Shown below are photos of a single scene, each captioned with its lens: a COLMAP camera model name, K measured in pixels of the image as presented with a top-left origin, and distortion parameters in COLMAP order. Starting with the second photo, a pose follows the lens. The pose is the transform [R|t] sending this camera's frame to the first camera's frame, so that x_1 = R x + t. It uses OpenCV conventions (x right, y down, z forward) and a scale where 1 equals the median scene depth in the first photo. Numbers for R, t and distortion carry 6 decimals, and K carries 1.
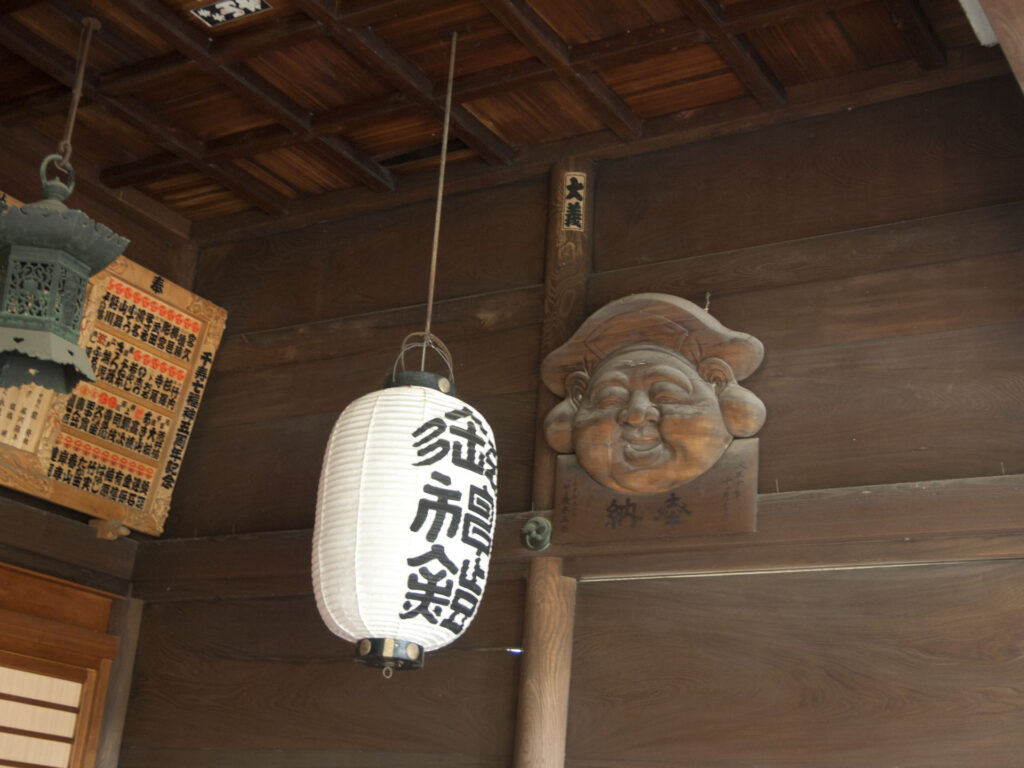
lens RADIAL K [[1450.1, 0, 512.0], [0, 1450.1, 384.0], [0, 0, 1]] dist [-0.015227, 0.038564]
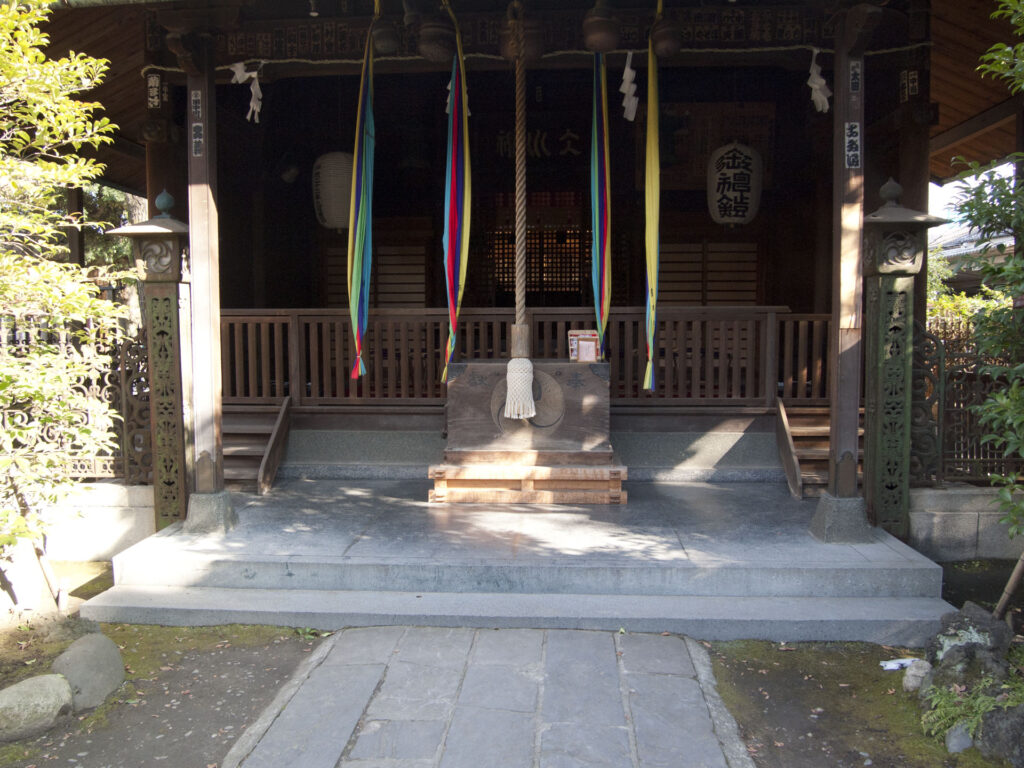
lens RADIAL K [[843.6, 0, 505.0], [0, 843.6, 378.7], [0, 0, 1]] dist [-0.083053, 0.052802]
pose [[0.456598, -0.022558, -0.889387, 1.073613], [0.334509, 0.930679, 0.148126, 0.037135], [0.824392, -0.365142, 0.432492, -0.319319]]
